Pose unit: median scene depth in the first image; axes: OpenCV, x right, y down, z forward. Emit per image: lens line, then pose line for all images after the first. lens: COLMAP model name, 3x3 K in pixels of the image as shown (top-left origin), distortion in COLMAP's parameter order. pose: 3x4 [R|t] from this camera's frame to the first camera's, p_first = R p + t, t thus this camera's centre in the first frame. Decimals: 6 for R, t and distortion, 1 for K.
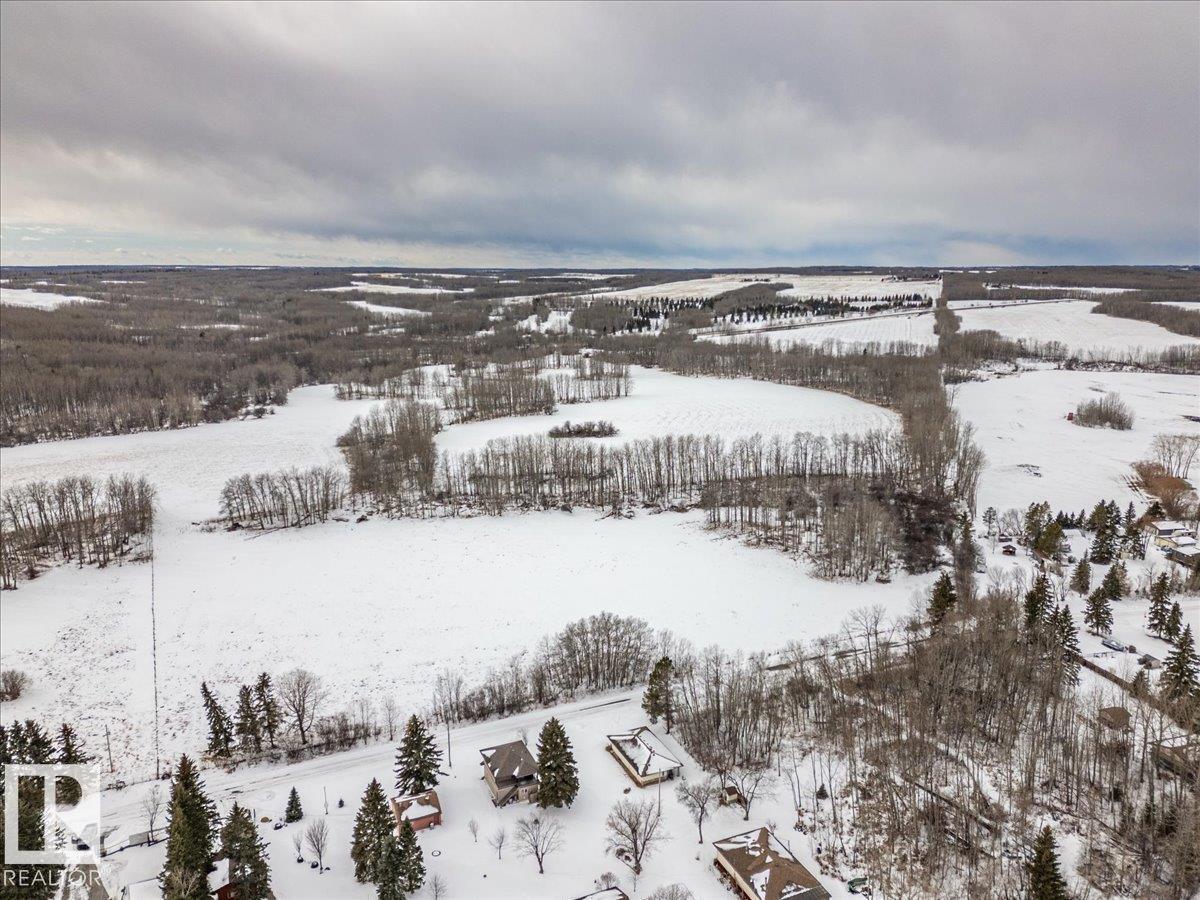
lens RADIAL K [[848.0, 0, 600.0], [0, 848.0, 450.0], [0, 0, 1]] dist [0.087520, -0.100610]
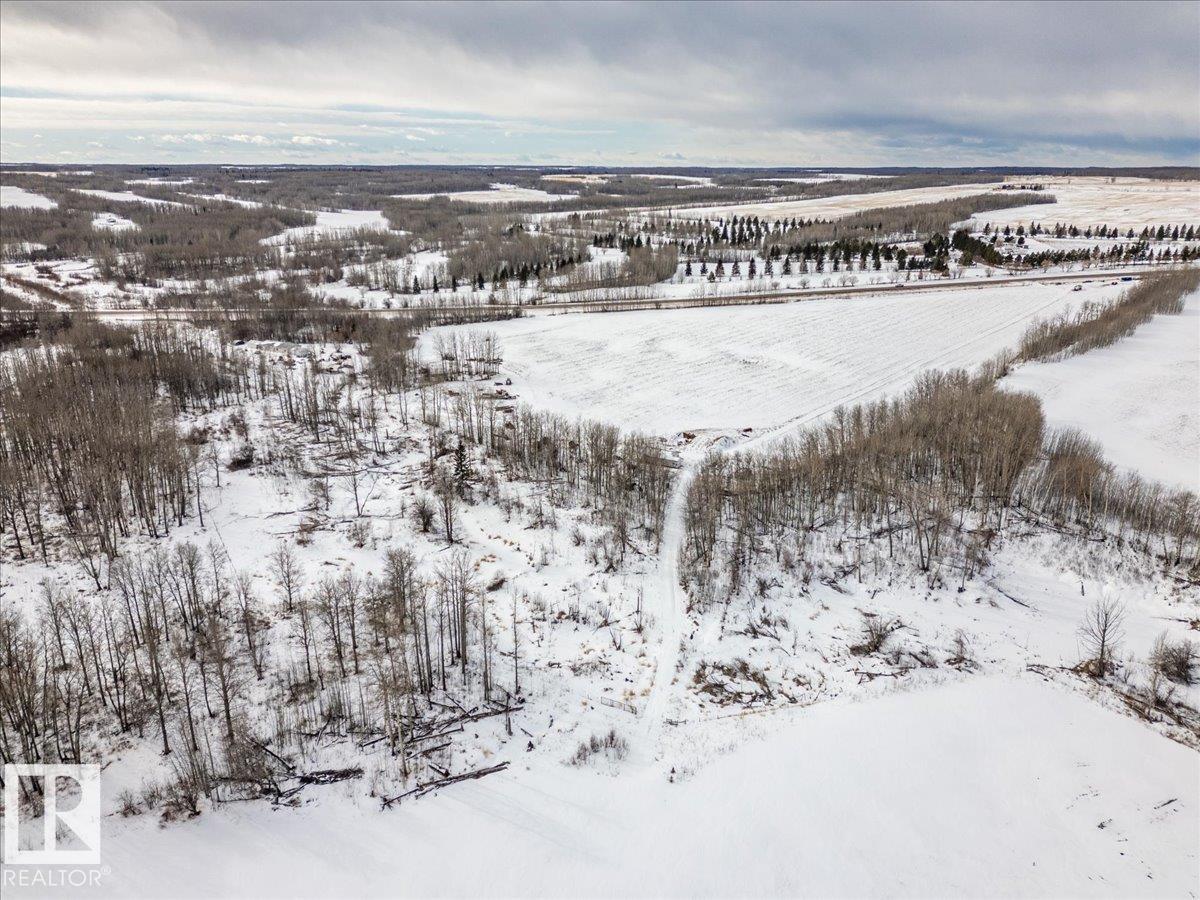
lens RADIAL K [[848.0, 0, 600.0], [0, 848.0, 450.0], [0, 0, 1]] dist [0.087520, -0.100610]
pose [[0.919040, 0.129027, -0.372448, 1.152307], [-0.087576, 0.988129, 0.126218, -0.393040], [0.384312, -0.083382, 0.919430, 1.784632]]
